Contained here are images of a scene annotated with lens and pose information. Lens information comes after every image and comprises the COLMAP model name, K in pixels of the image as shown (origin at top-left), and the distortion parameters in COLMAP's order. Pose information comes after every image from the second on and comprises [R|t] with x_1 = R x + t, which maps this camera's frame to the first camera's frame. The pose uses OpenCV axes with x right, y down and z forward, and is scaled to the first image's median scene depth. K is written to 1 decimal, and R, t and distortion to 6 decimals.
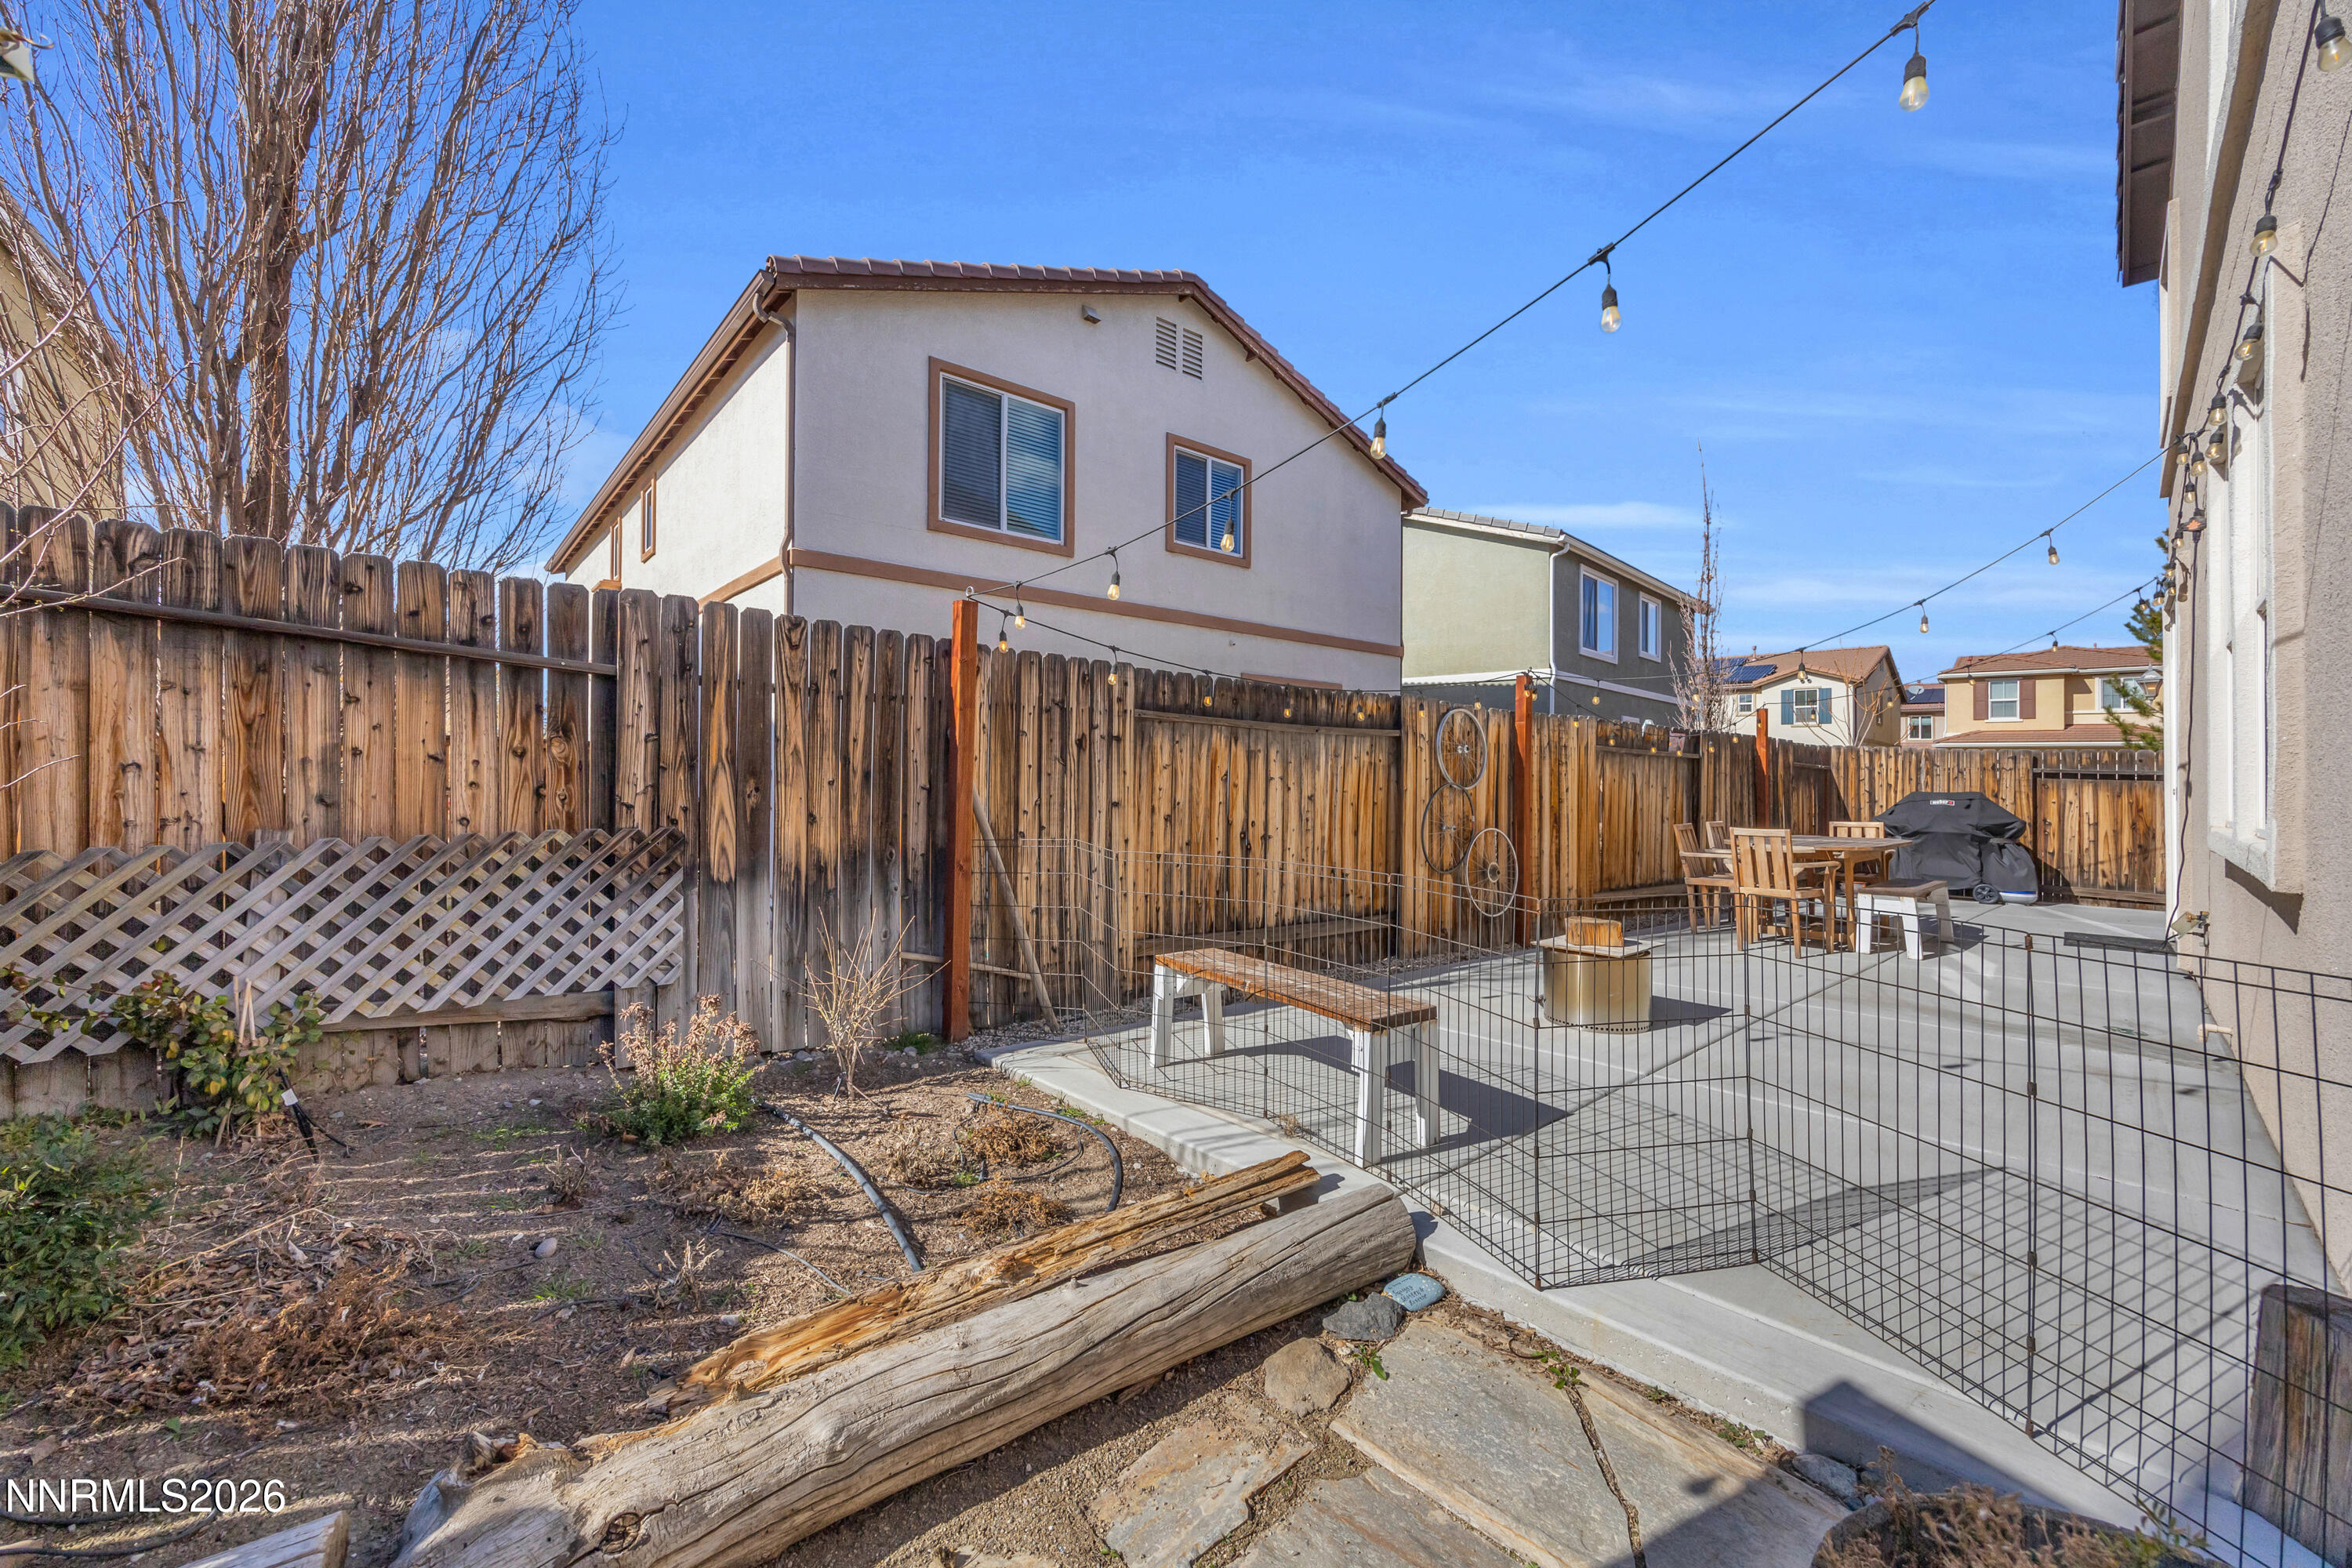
lens RADIAL K [[918.3, 0, 1165.9], [0, 918.3, 761.6], [0, 0, 1]] dist [-0.001649, -0.000381]
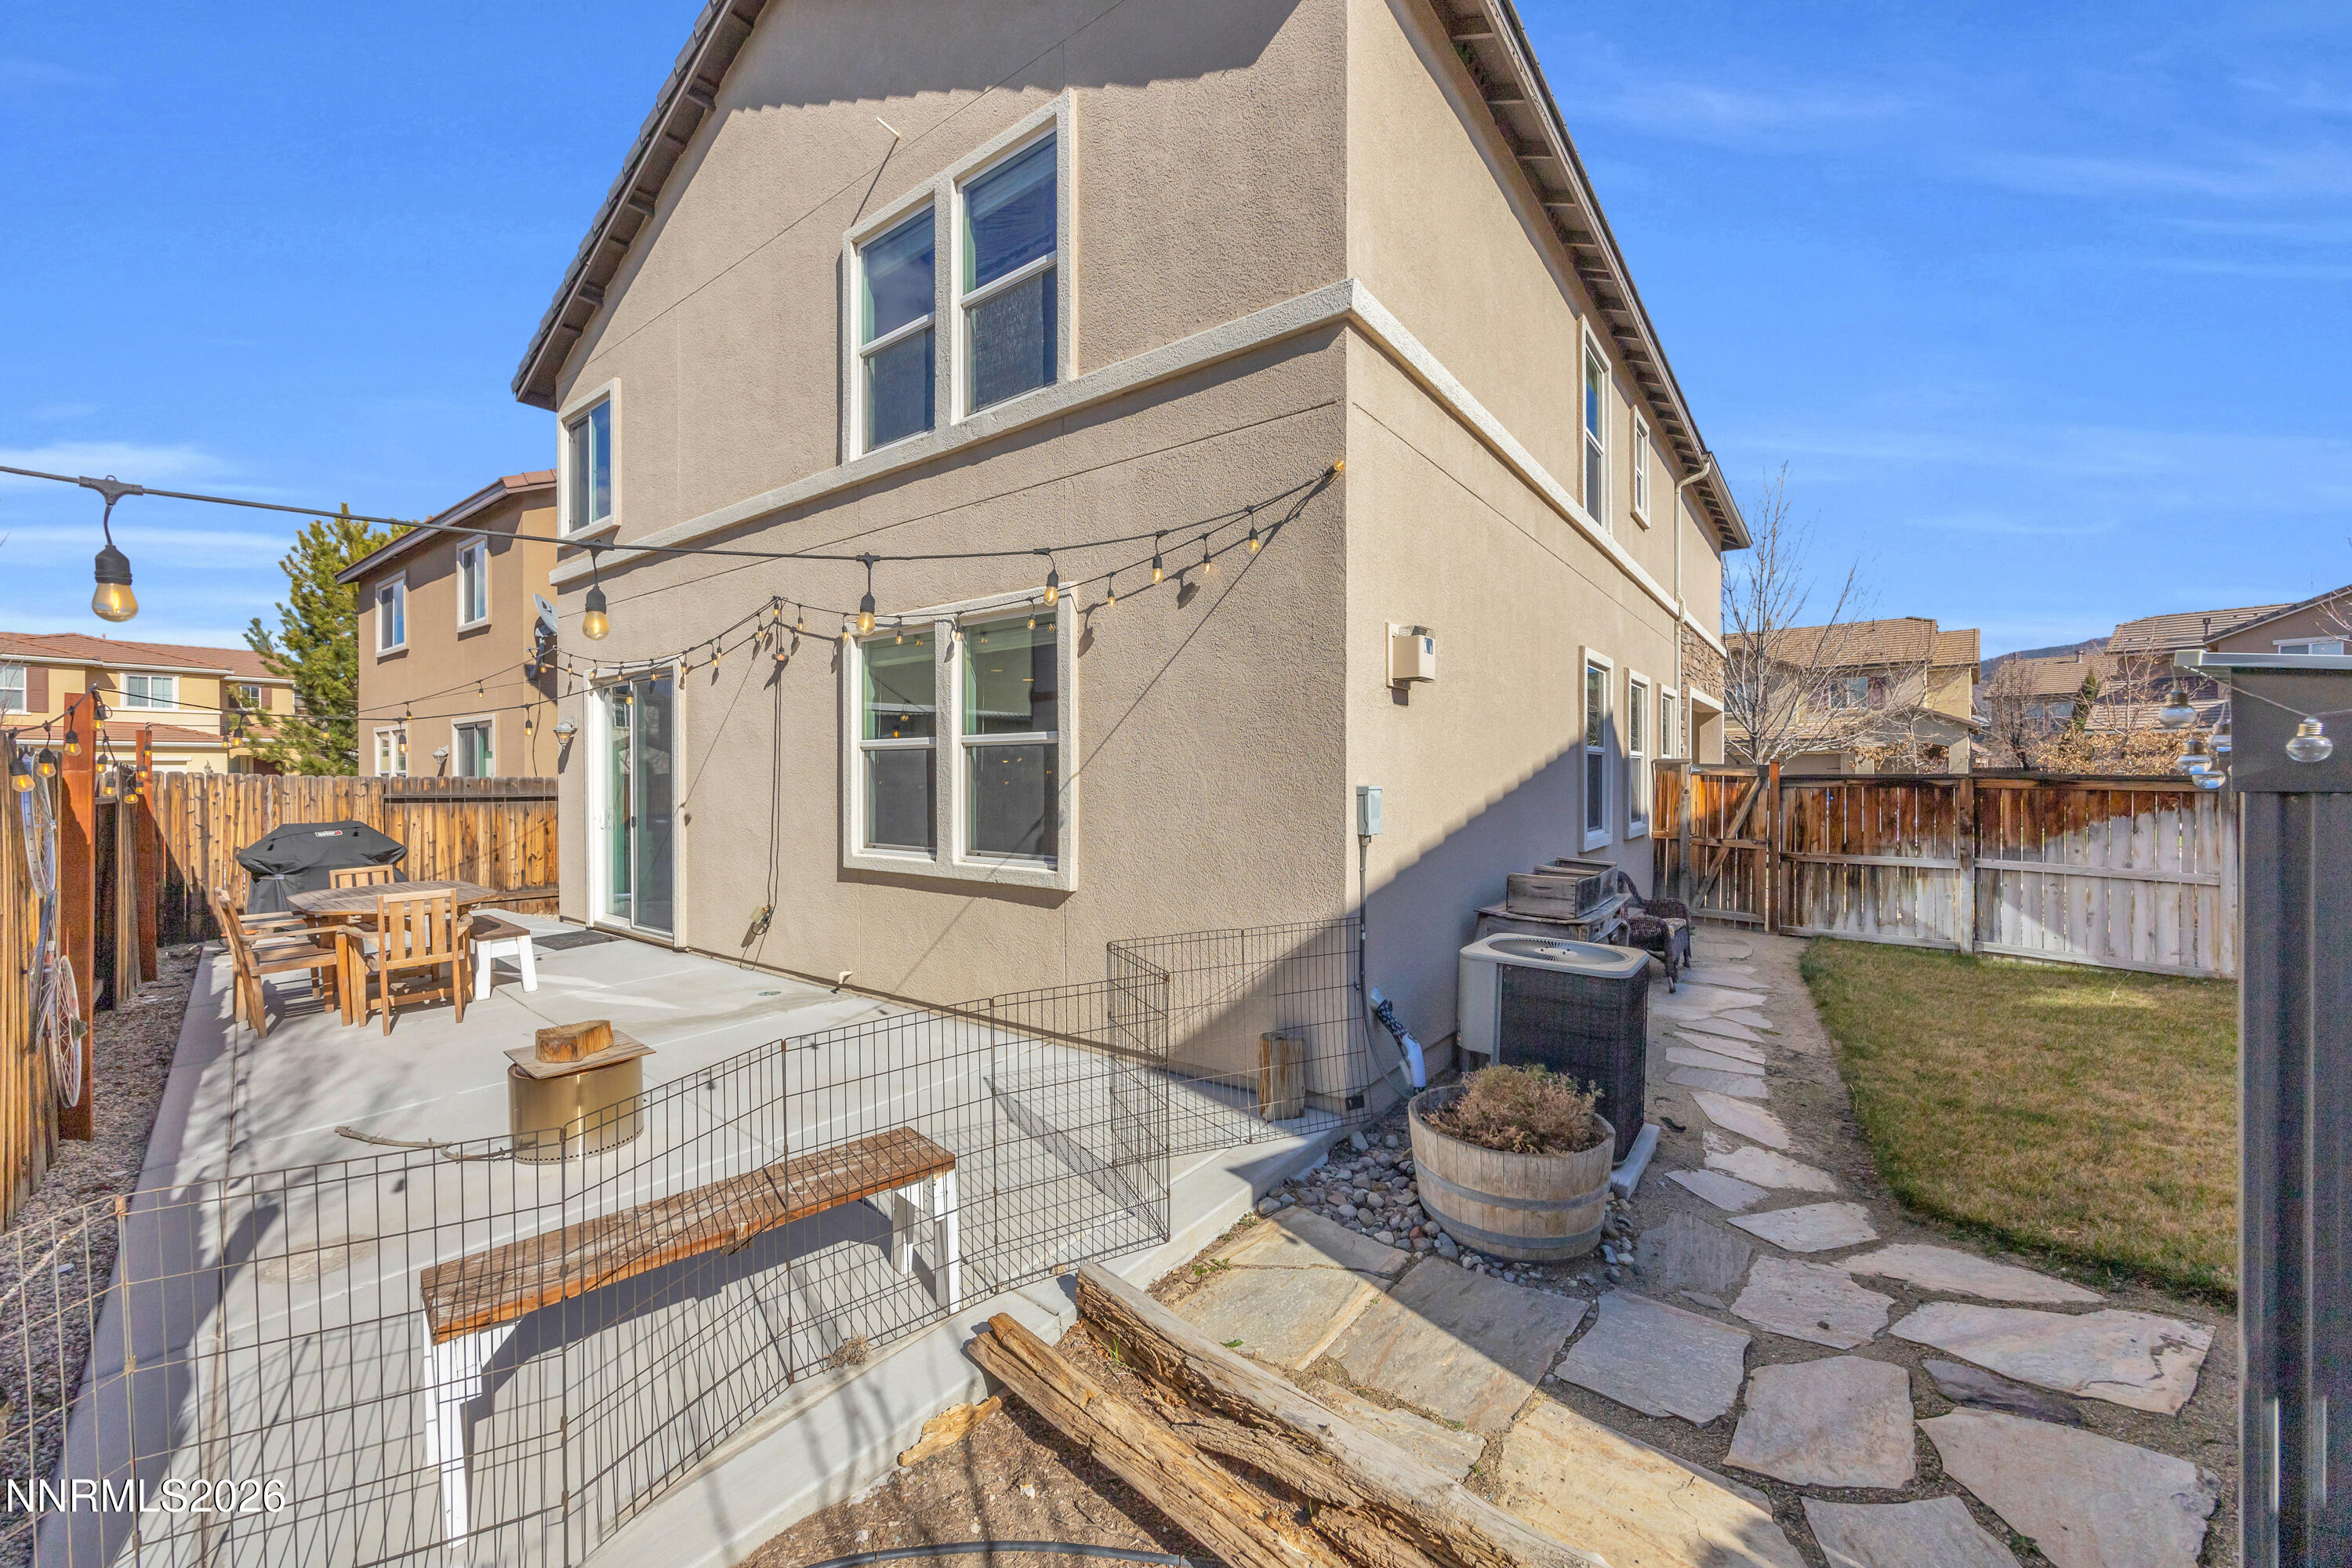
lens RADIAL K [[894.1, 0, 1174.5], [0, 894.1, 791.1], [0, 0, 1]] dist [0.000801, -0.002865]
pose [[-0.155681, -0.036260, 0.987142, -0.208692], [-0.008207, 0.999339, 0.035414, -0.039997], [-0.987773, -0.002588, -0.155876, 0.262337]]
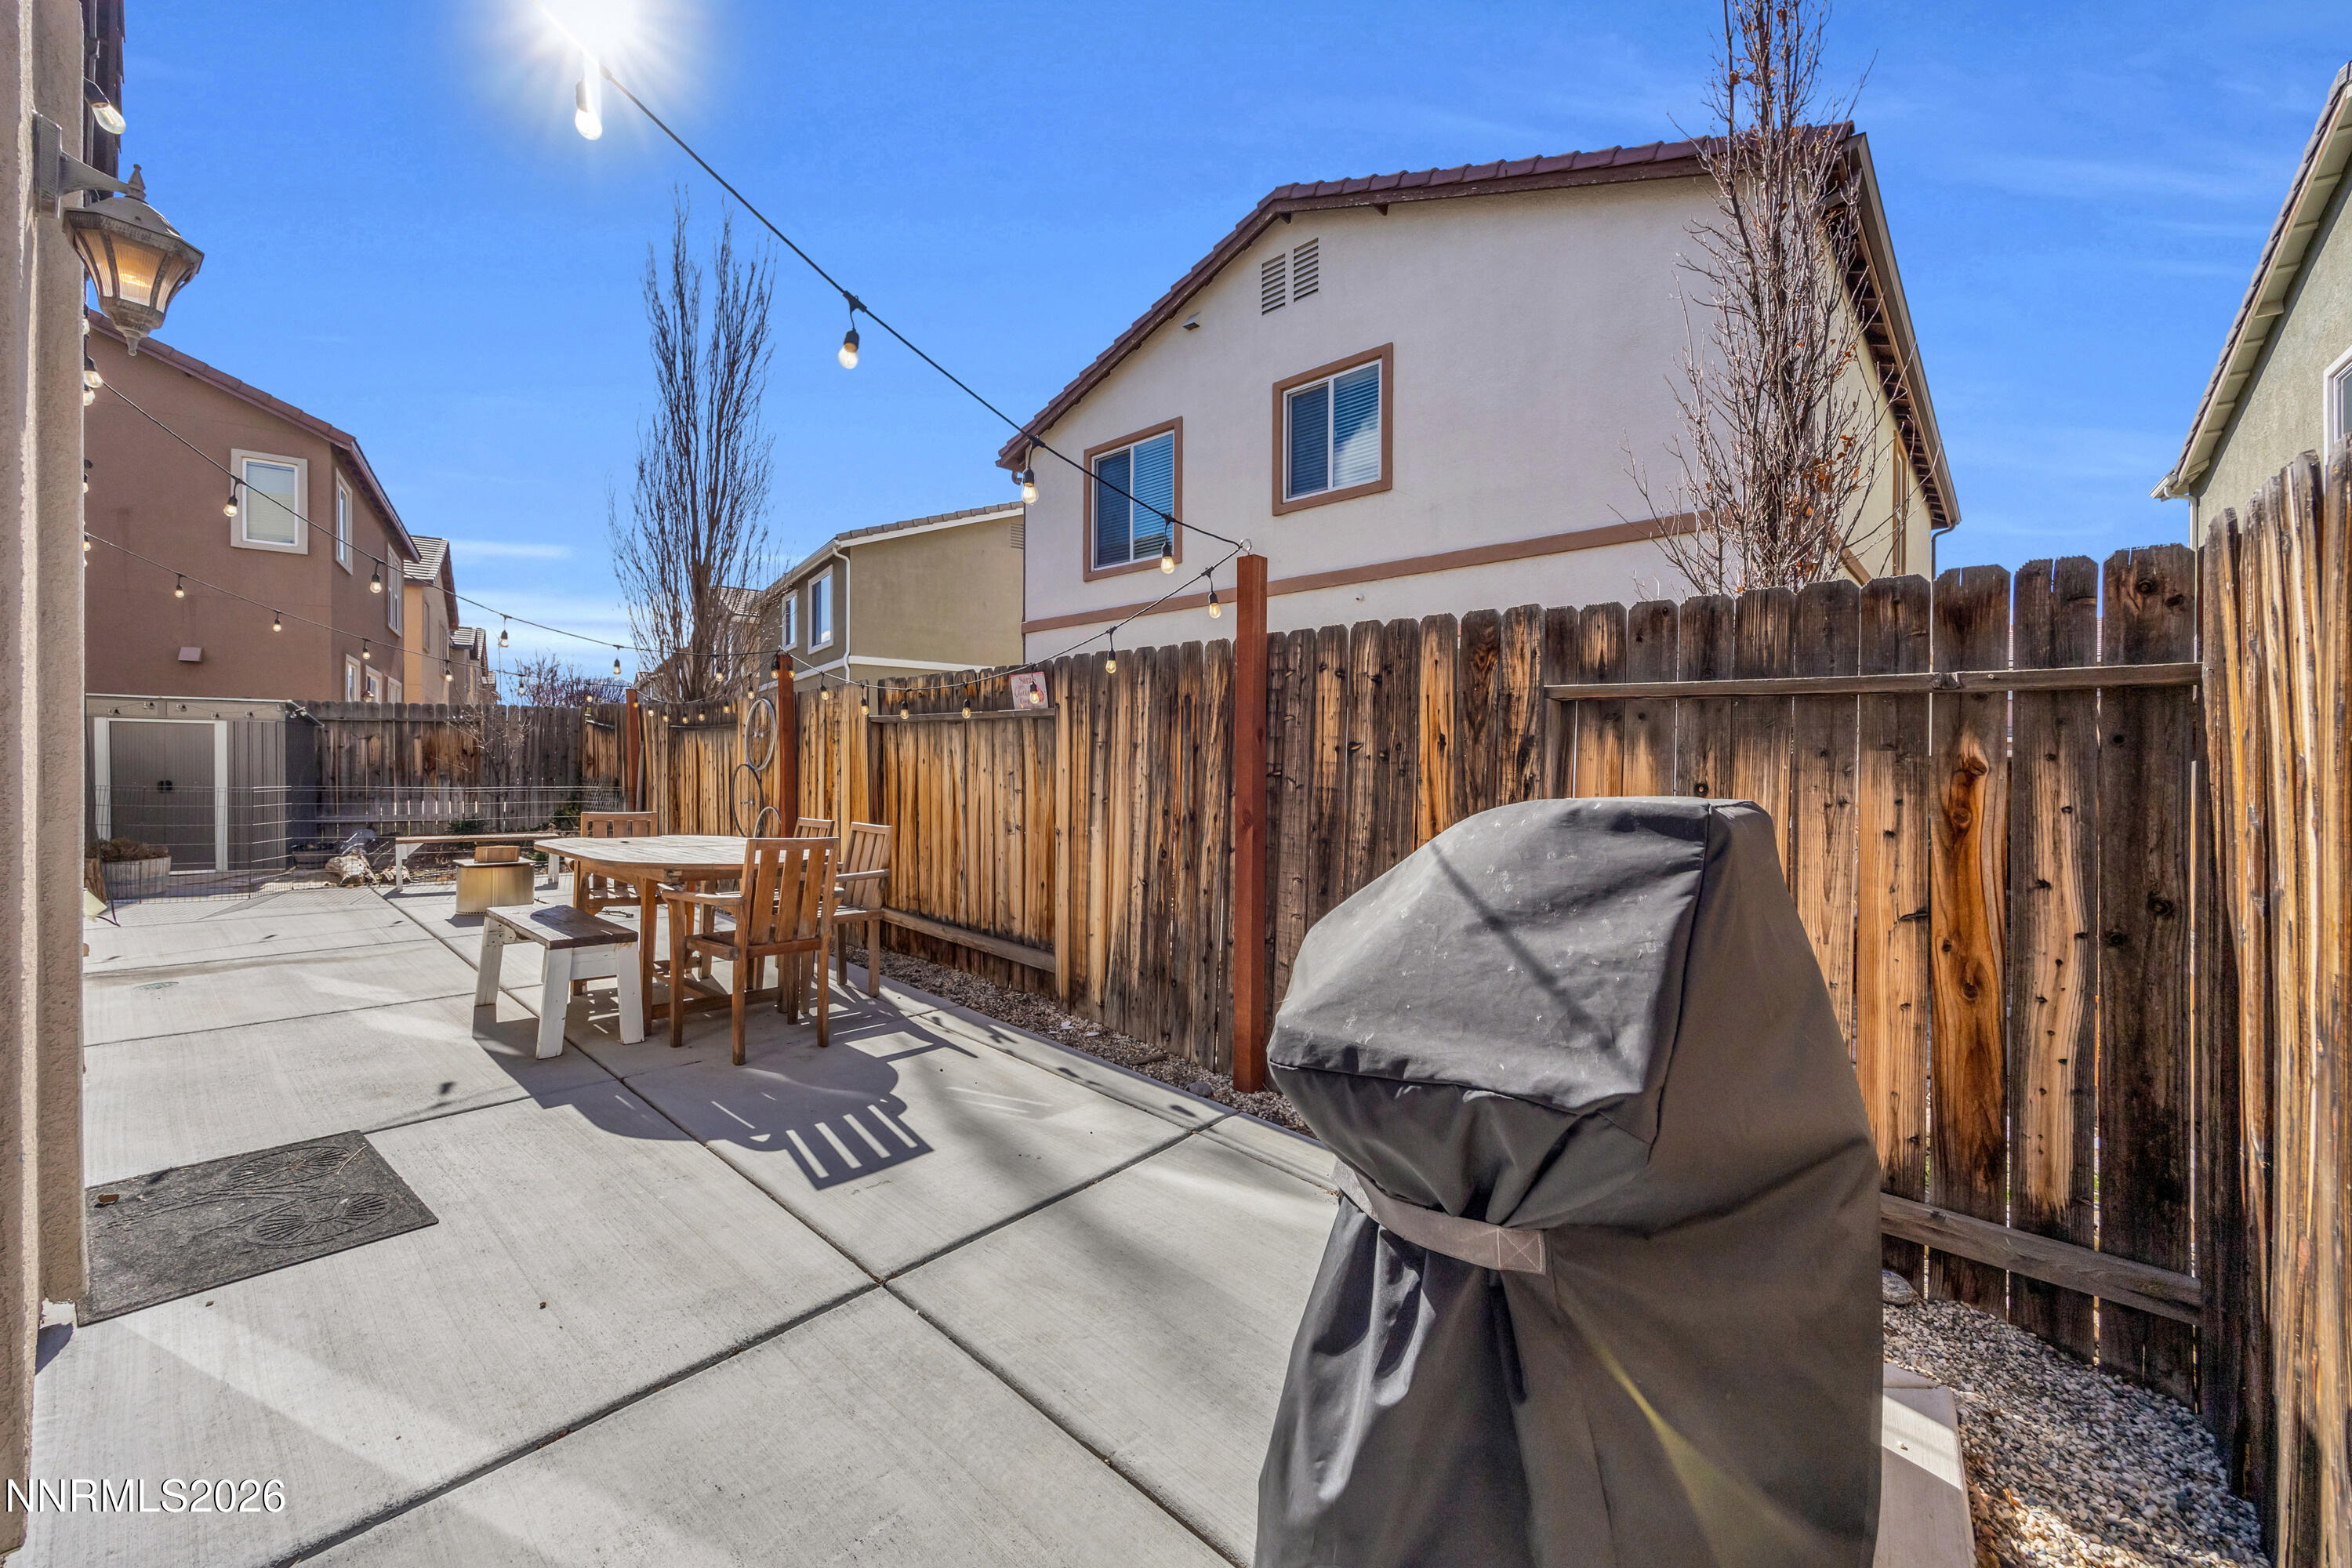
lens RADIAL K [[918.3, 0, 1165.9], [0, 918.3, 761.6], [0, 0, 1]] dist [-0.001649, -0.000381]
pose [[0.104747, -0.019164, -0.994314, 0.979125], [0.001534, 0.999816, -0.019109, 0.027462], [0.994498, 0.000476, 0.104757, 0.908005]]
